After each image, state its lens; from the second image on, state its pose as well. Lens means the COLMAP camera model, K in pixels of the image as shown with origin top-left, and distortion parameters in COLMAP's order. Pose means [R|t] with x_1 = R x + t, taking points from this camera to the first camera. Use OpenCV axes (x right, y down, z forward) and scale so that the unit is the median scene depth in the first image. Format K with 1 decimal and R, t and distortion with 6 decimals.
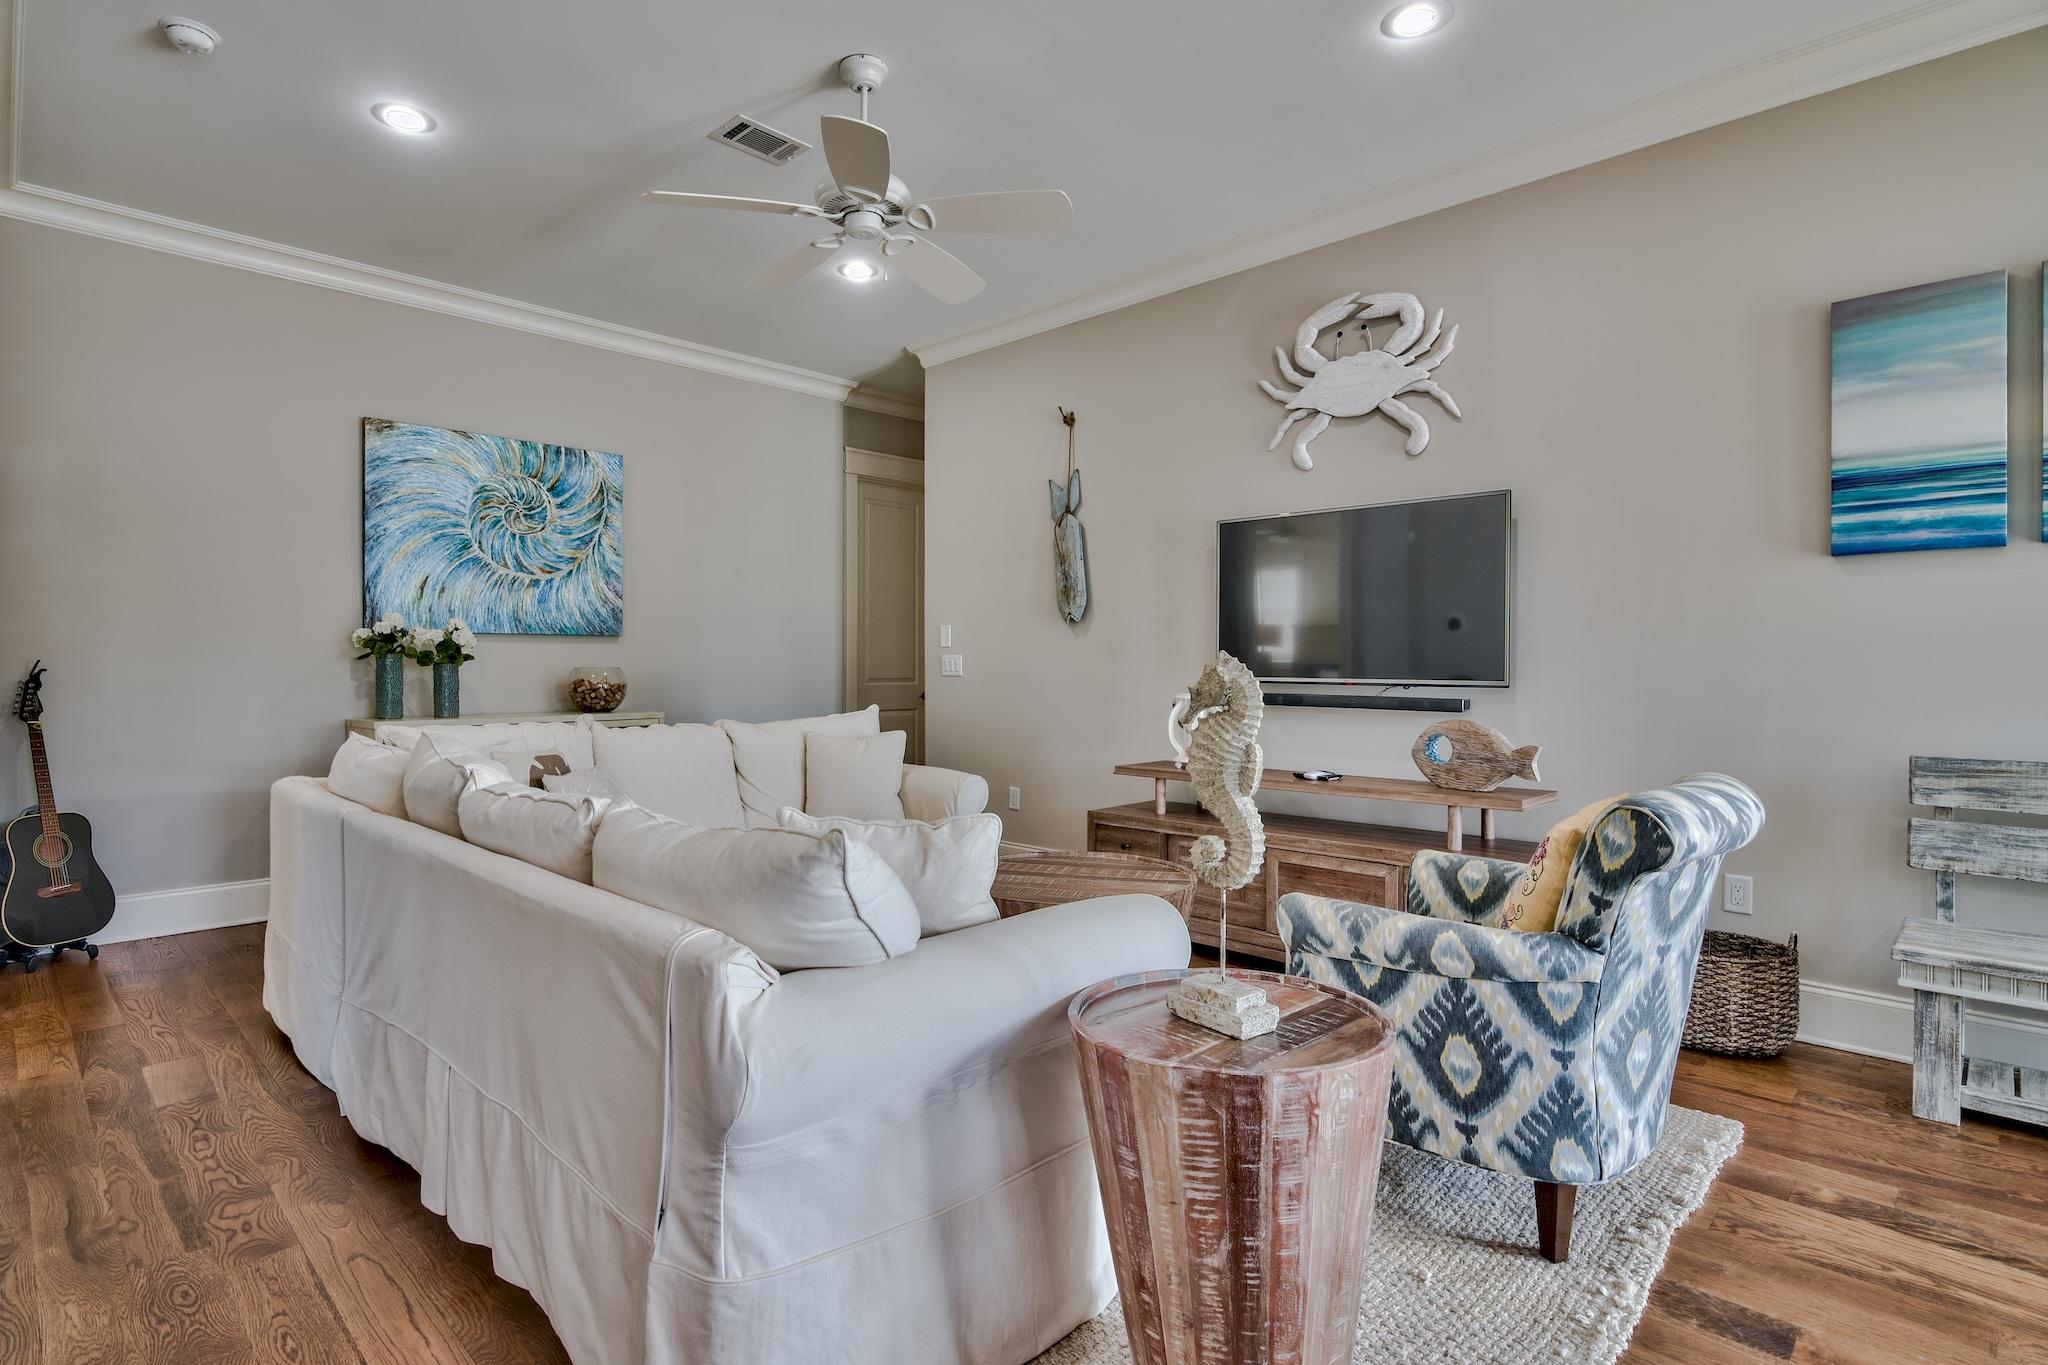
lens RADIAL K [[1006.8, 0, 1007.2], [0, 1006.8, 675.3], [0, 0, 1]] dist [-0.012561, 0.002707]
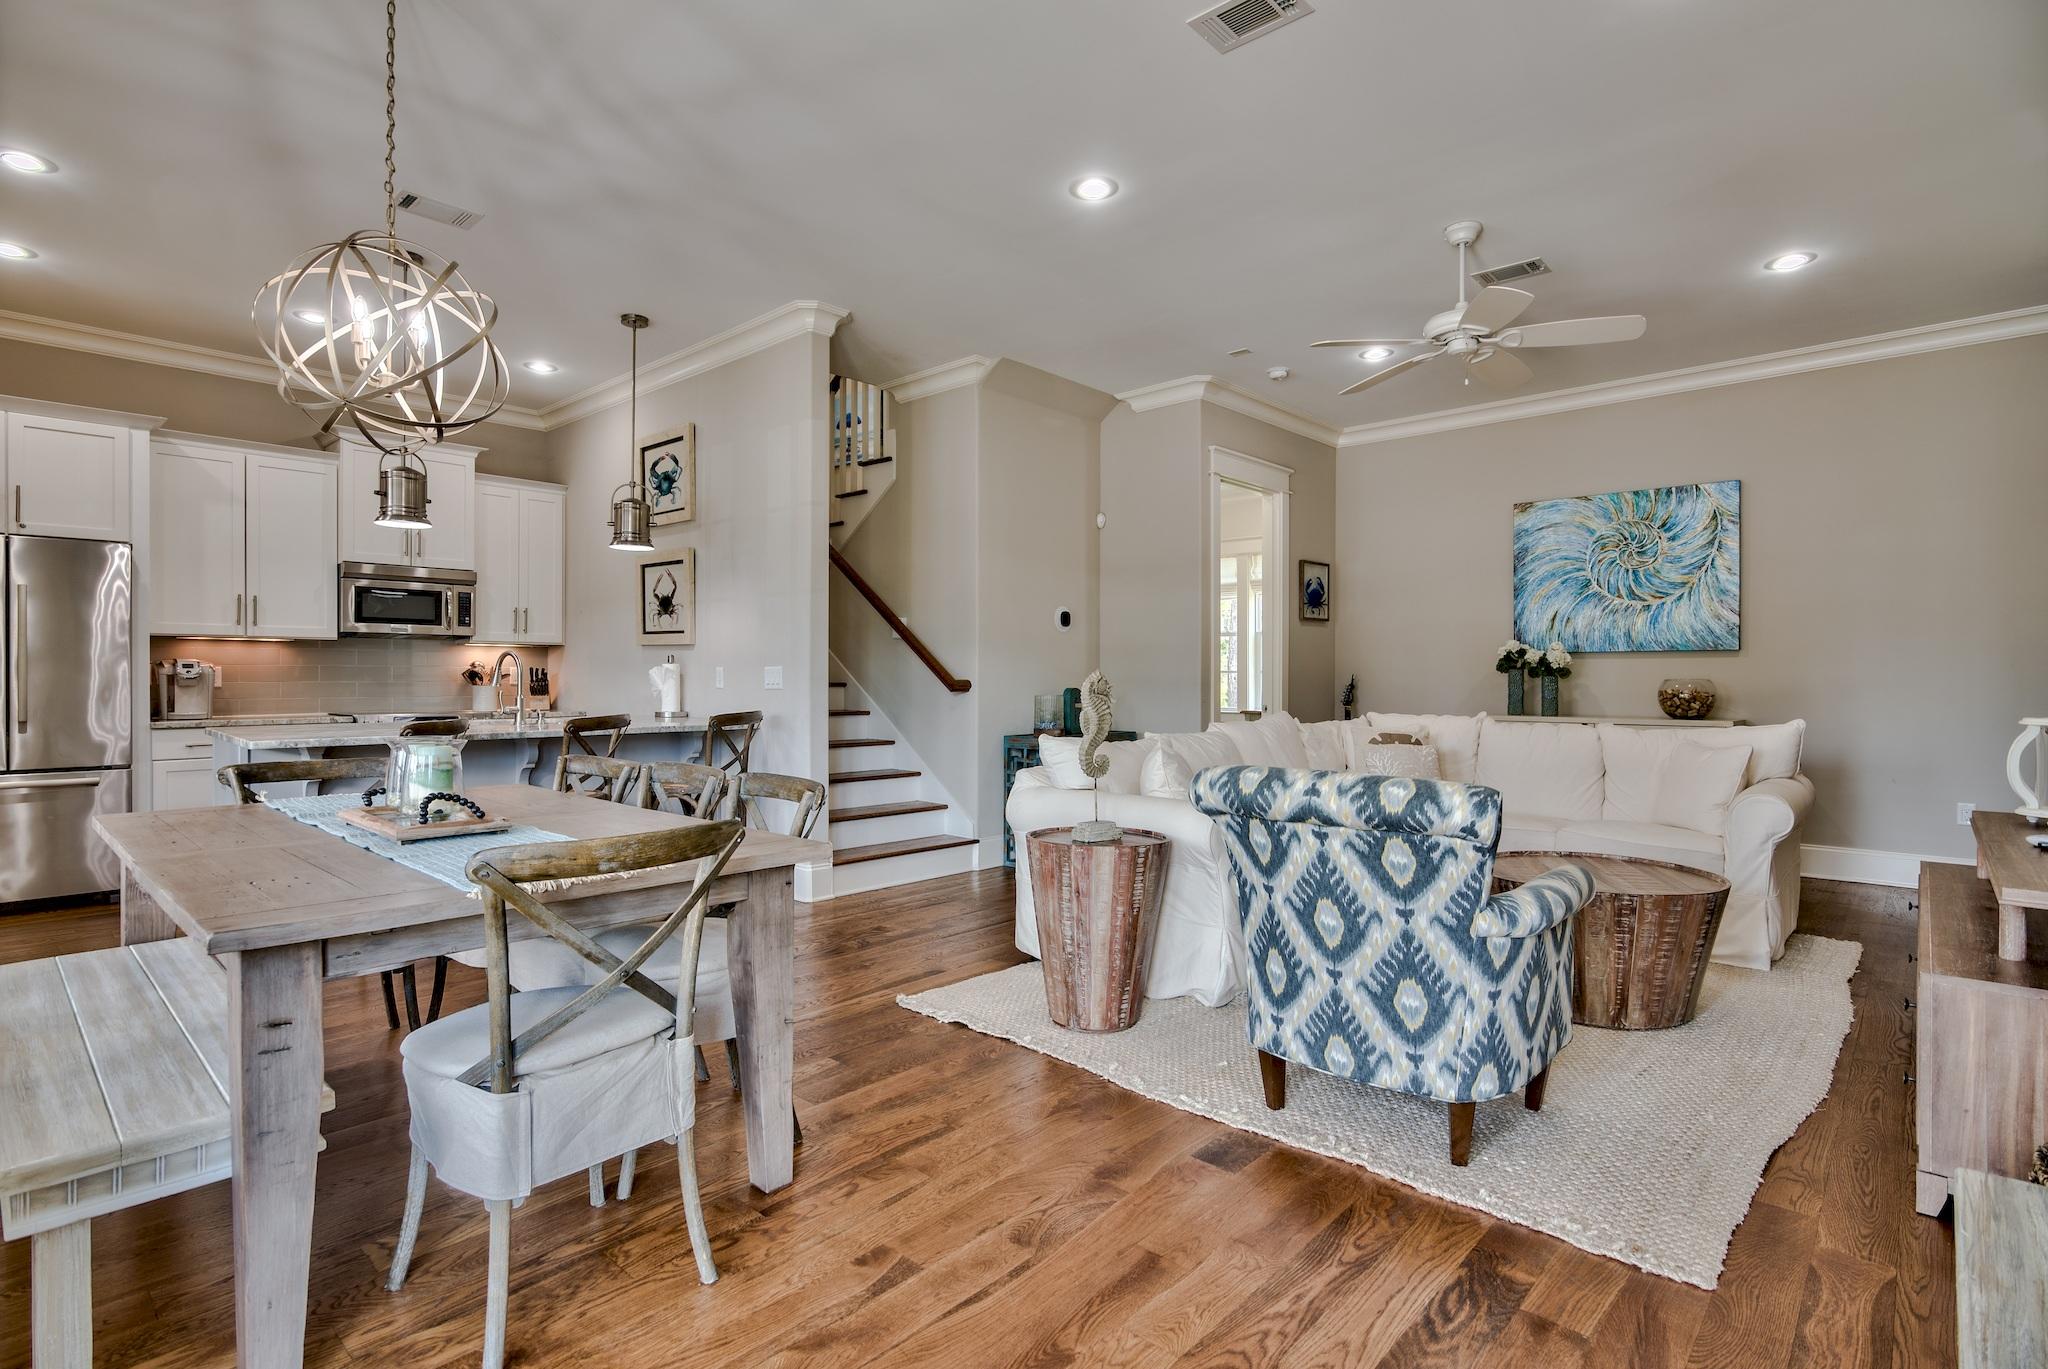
lens RADIAL K [[1006.8, 0, 988.6], [0, 1006.8, 683.4], [0, 0, 1]] dist [-0.012561, 0.002707]
pose [[0.033614, 0.007428, -0.999407, 0.868481], [-0.007258, 0.999948, 0.007188, -0.006278], [0.999409, 0.007012, 0.033666, 0.222727]]
